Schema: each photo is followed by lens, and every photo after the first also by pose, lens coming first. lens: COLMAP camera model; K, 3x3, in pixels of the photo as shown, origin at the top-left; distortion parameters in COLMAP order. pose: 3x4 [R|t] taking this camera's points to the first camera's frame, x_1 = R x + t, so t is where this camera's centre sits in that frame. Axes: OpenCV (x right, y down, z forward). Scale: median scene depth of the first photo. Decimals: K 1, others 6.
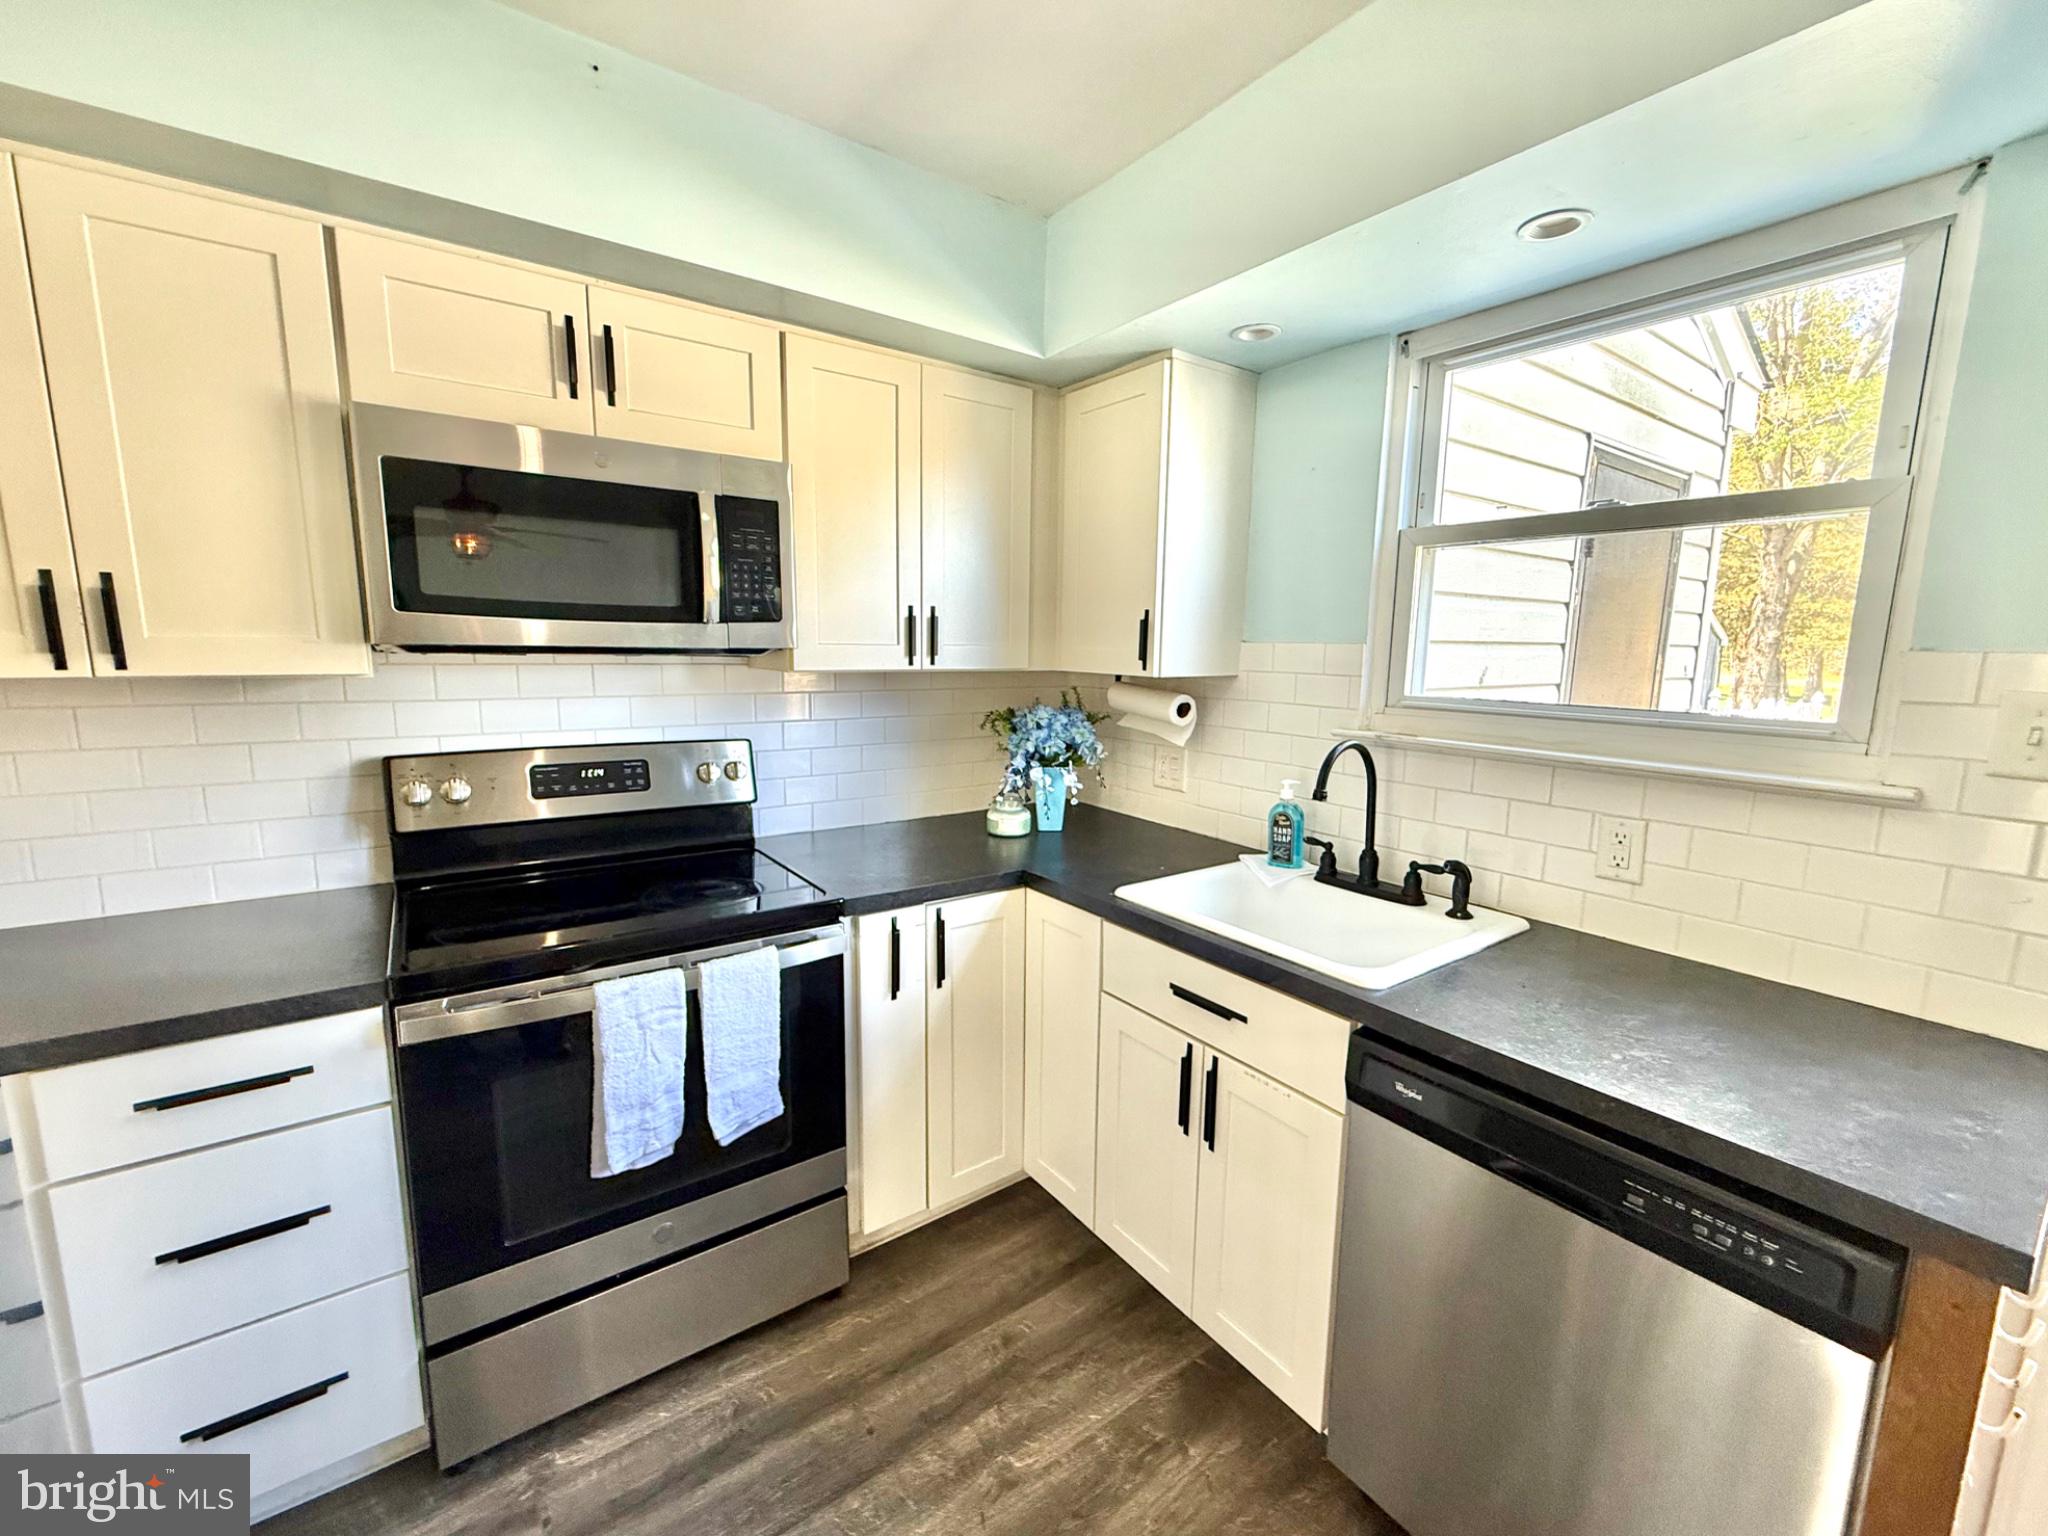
lens RADIAL K [[817.7, 0, 1013.6], [0, 817.7, 769.7], [0, 0, 1]] dist [0.000635, -0.000858]
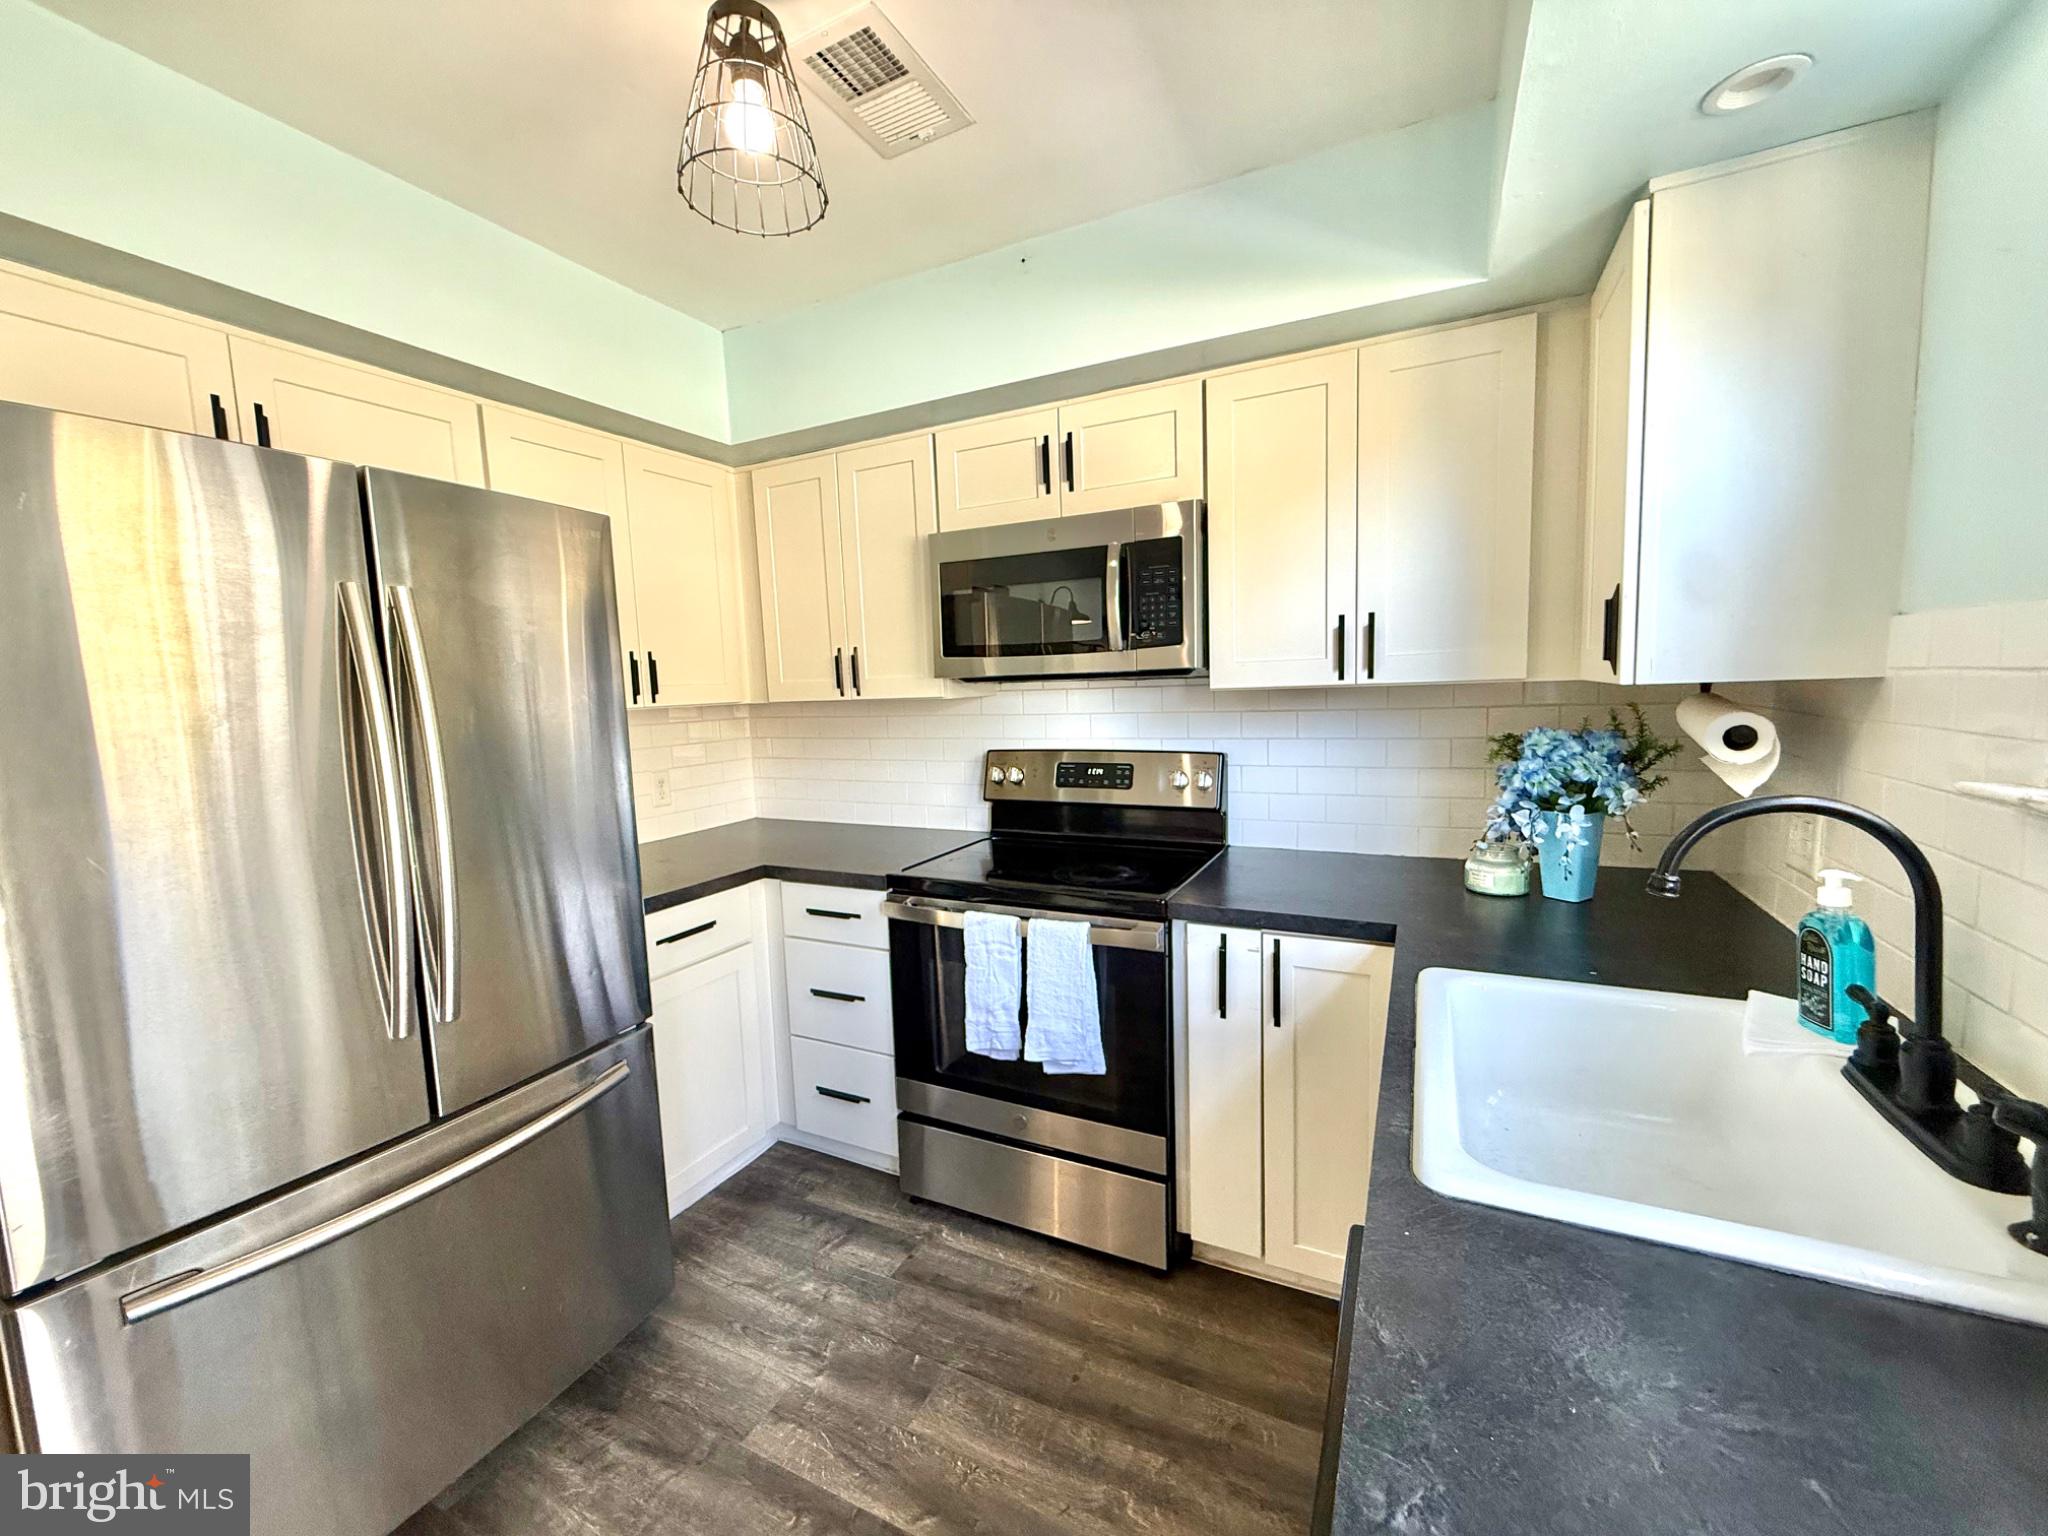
lens RADIAL K [[817.7, 0, 1033.2], [0, 817.7, 767.9], [0, 0, 1]] dist [0.000635, -0.000858]
pose [[0.474657, 0.061244, -0.878037, 0.621359], [-0.090831, 0.995658, 0.020347, -0.020253], [0.875472, 0.070095, 0.478159, 0.321952]]
